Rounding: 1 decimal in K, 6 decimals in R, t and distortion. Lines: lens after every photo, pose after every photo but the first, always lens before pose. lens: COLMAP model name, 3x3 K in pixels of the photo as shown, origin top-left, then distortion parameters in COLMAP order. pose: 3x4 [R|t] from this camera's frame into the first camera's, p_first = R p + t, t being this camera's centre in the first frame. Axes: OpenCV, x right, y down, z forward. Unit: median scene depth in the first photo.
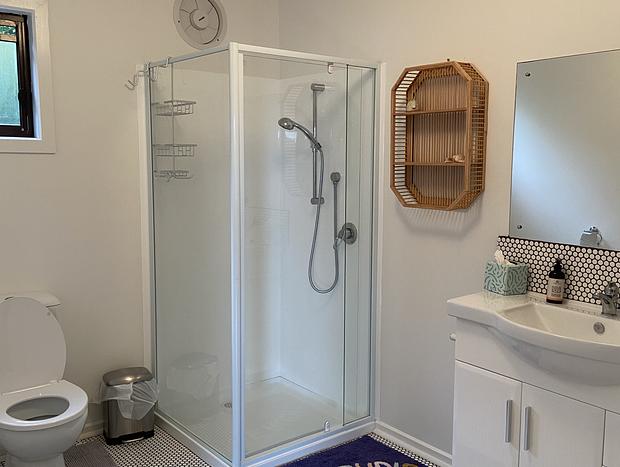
lens RADIAL K [[627.4, 0, 309.4], [0, 627.4, 228.2], [0, 0, 1]] dist [0.095021, 0.000000]
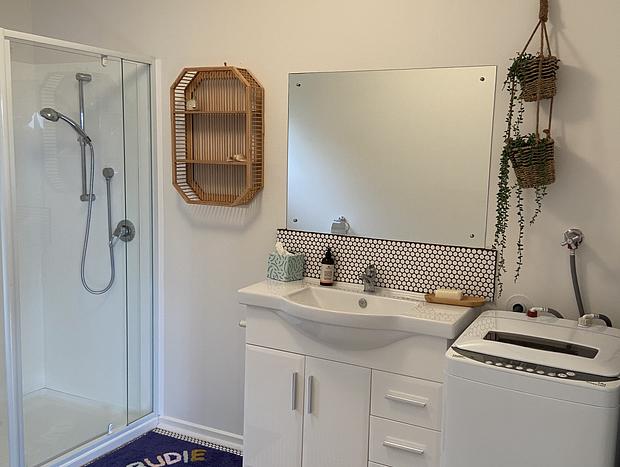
lens RADIAL K [[659.8, 0, 310.4], [0, 659.8, 237.1], [0, 0, 1]] dist [0.116663, 0.000000]
pose [[0.921996, -0.039062, 0.385224, -0.087485], [0.028573, 0.999050, 0.032916, -0.009318], [-0.386144, -0.019341, 0.922236, -0.081242]]
